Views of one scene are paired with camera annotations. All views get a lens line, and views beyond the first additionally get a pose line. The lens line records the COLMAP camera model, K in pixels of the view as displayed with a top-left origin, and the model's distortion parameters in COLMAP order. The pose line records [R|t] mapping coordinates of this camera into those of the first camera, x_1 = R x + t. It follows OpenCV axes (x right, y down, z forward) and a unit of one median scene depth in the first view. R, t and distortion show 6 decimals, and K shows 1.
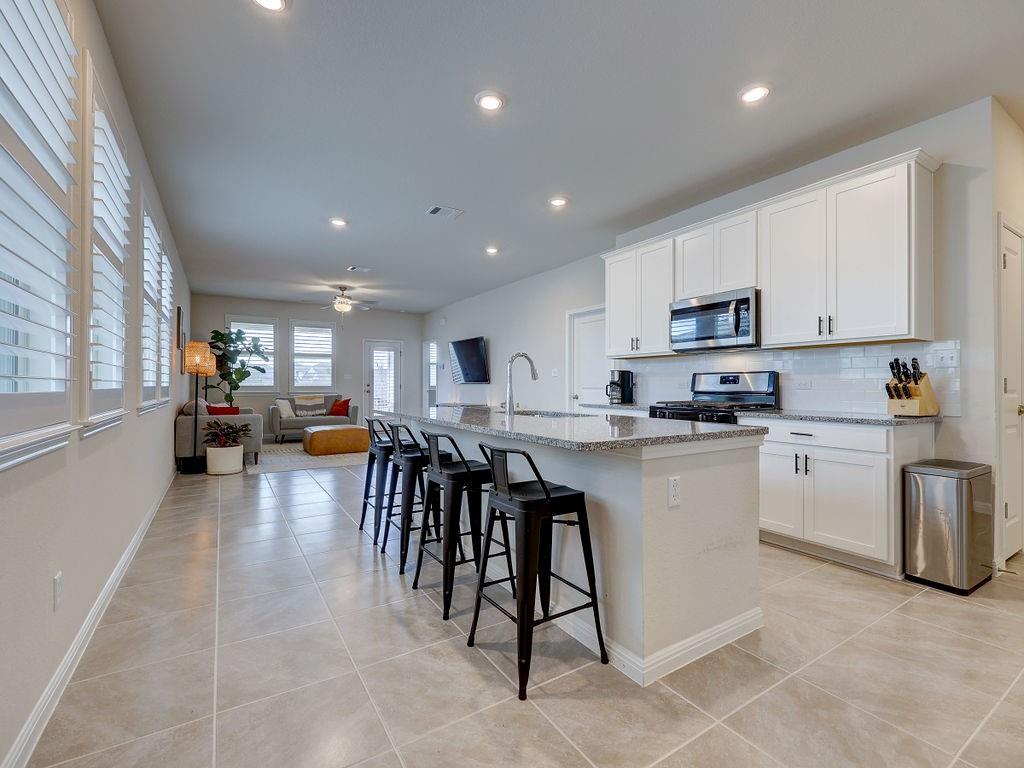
lens RADIAL K [[461.3, 0, 512.2], [0, 461.3, 381.4], [0, 0, 1]] dist [-0.002313, 0.001221]
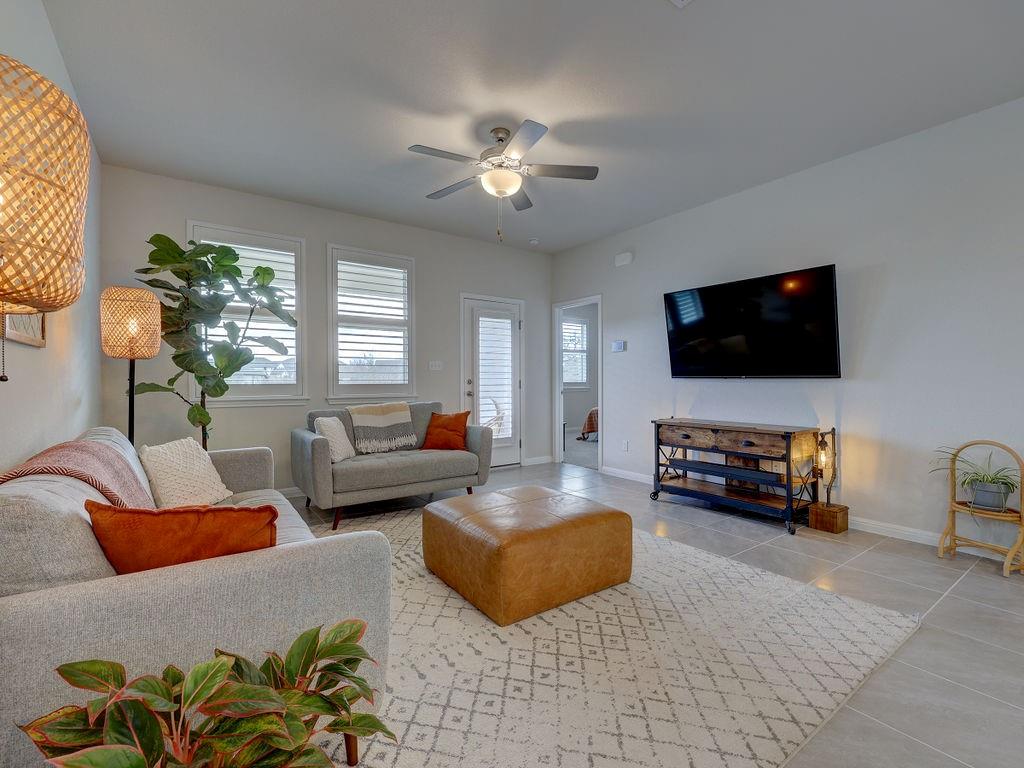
lens RADIAL K [[461.3, 0, 513.0], [0, 461.3, 383.7], [0, 0, 1]] dist [-0.002313, 0.001221]
pose [[0.998251, -0.002386, 0.059064, -0.544884], [0.001536, 0.999895, 0.014437, 0.004281], [-0.059092, -0.014321, 0.998150, 0.871194]]
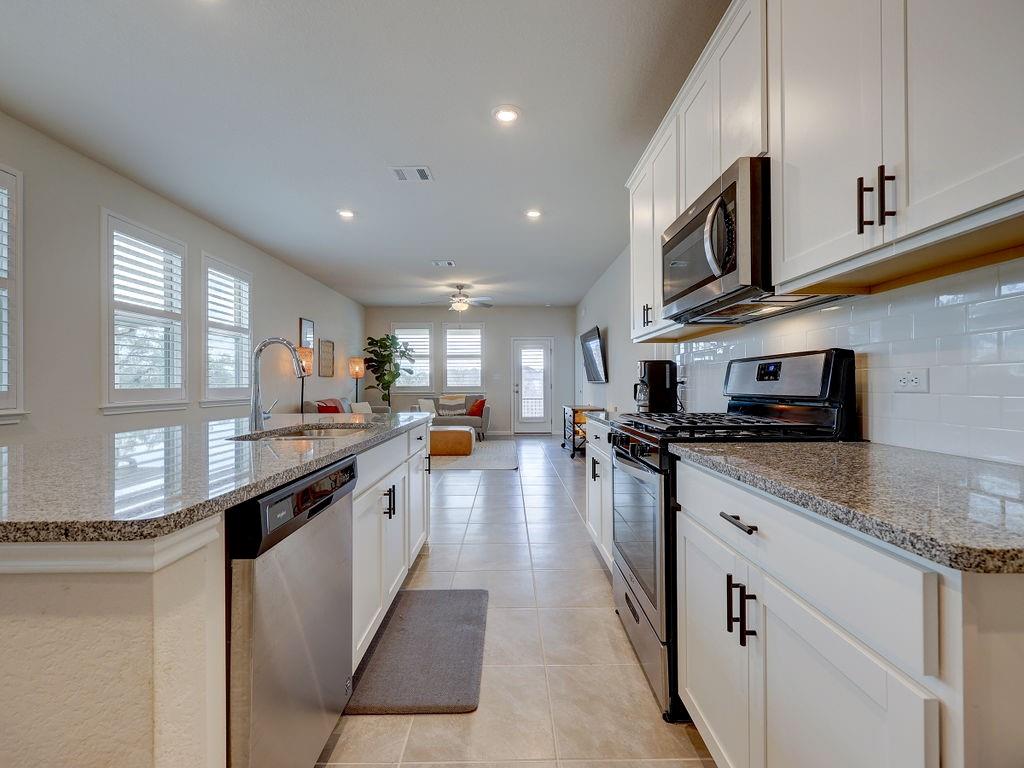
lens RADIAL K [[461.3, 0, 512.1], [0, 461.3, 383.5], [0, 0, 1]] dist [-0.002313, 0.001221]
pose [[0.850662, -0.006336, -0.525674, 0.347004], [0.009004, 0.999956, 0.002519, 0.003606], [0.525635, -0.006876, 0.850682, 0.317847]]
